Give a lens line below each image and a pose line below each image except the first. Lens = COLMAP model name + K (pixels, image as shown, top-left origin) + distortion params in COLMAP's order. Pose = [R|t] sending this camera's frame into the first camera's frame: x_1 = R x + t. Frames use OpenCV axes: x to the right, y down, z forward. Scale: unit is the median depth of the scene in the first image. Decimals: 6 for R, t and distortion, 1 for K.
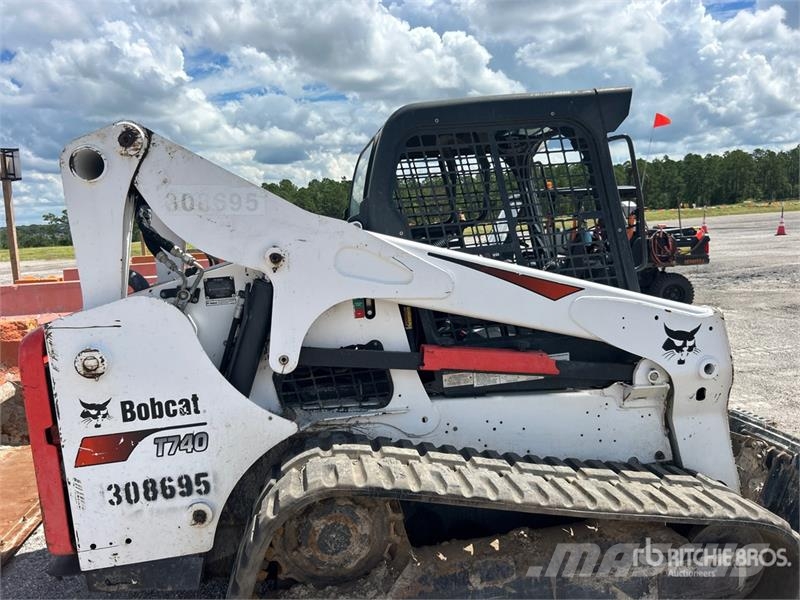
lens RADIAL K [[605.7, 0, 393.5], [0, 605.7, 303.4], [0, 0, 1]] dist [0.048144, -0.055177]
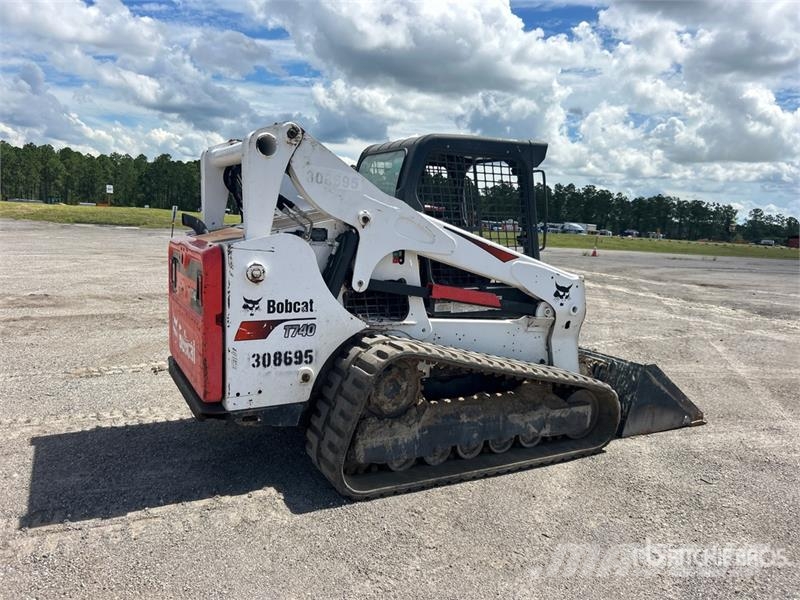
lens RADIAL K [[605.7, 0, 394.0], [0, 605.7, 298.3], [0, 0, 1]] dist [0.048144, -0.055177]
pose [[0.942030, 0.065584, 0.329056, -0.619716], [-0.065698, 0.997781, -0.010785, 0.144307], [-0.329033, -0.011459, 0.944249, -0.540549]]
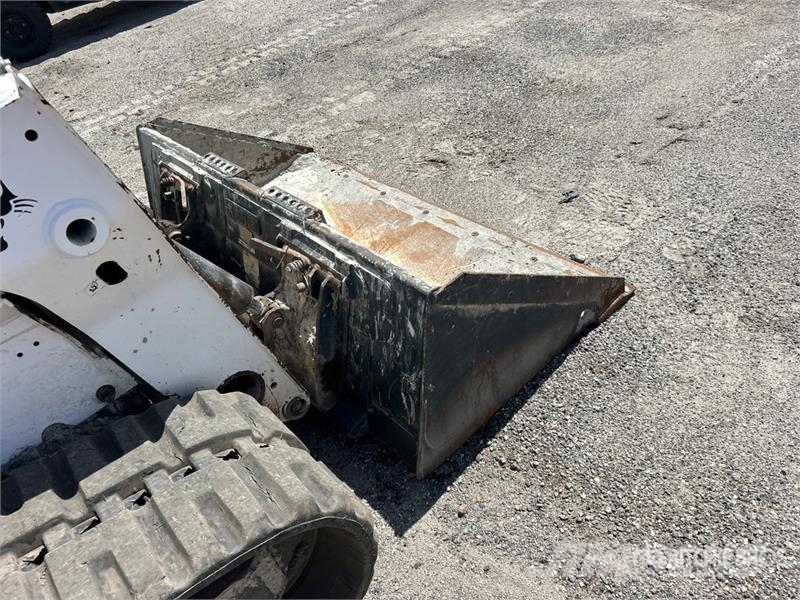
lens RADIAL K [[605.7, 0, 395.7], [0, 605.7, 308.6], [0, 0, 1]] dist [0.048144, -0.055177]
pose [[0.846359, -0.427240, 0.318029, 0.610744], [0.214679, 0.820106, 0.530413, -0.025186], [-0.487432, -0.380646, 0.785824, 0.627750]]
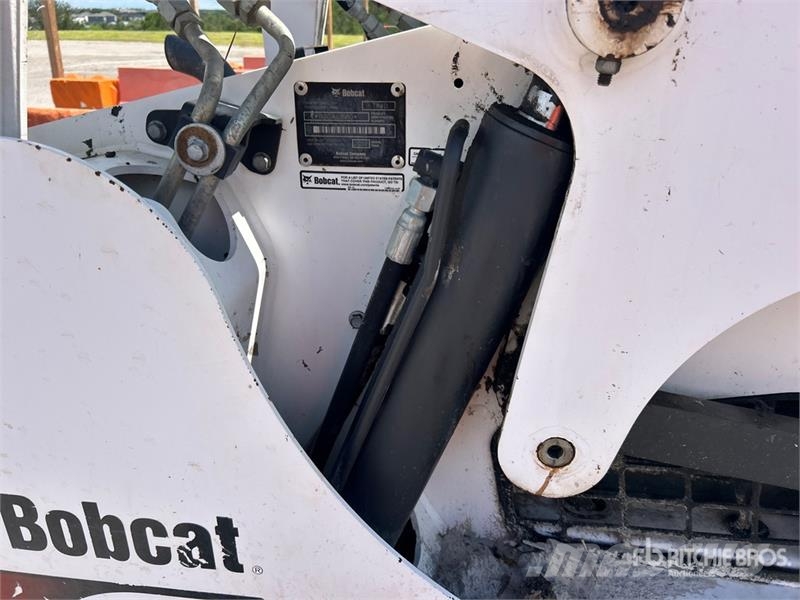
lens RADIAL K [[605.7, 0, 406.4], [0, 605.7, 315.9], [0, 0, 1]] dist [0.048144, -0.055177]
pose [[0.958353, 0.184328, -0.218133, -0.195077], [-0.109298, 0.942392, 0.316150, -0.034765], [0.263842, -0.279142, 0.923292, 0.759688]]
